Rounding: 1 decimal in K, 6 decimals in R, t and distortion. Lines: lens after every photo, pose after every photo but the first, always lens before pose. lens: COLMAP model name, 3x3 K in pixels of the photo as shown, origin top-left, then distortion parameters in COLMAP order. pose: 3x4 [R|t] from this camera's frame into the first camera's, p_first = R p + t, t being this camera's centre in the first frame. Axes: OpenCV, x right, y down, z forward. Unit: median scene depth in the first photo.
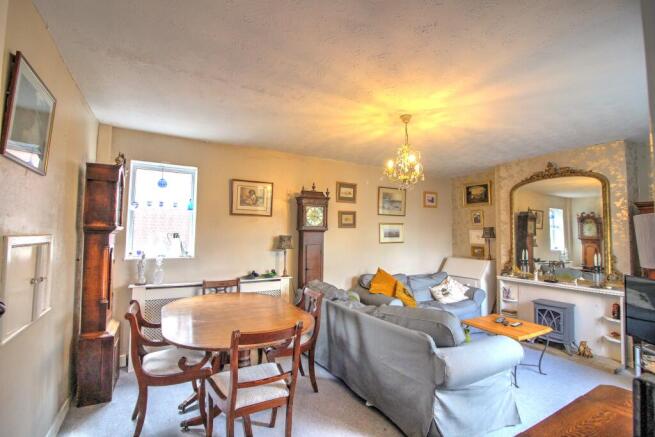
lens RADIAL K [[299.3, 0, 326.2], [0, 299.3, 218.3], [0, 0, 1]] dist [-0.010495, -0.001317]
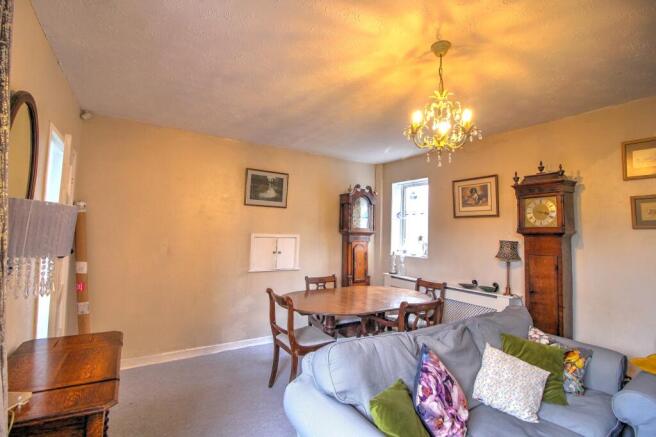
lens RADIAL K [[299.8, 0, 326.9], [0, 299.8, 215.6], [0, 0, 1]] dist [-0.010495, -0.001317]
pose [[0.050465, -0.063925, -0.996678, 0.528349], [0.032617, 0.997523, -0.062328, 0.023233], [0.998193, -0.029363, 0.052425, 0.451122]]
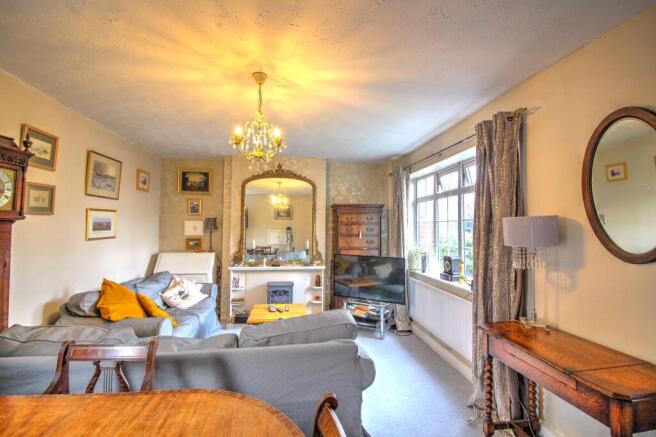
lens RADIAL K [[299.8, 0, 329.9], [0, 299.8, 217.1], [0, 0, 1]] dist [-0.010495, -0.001317]
pose [[0.376488, 0.020352, 0.926198, -0.233690], [-0.049860, 0.998755, -0.001679, 0.011407], [-0.925079, -0.045548, 0.377034, 0.325764]]
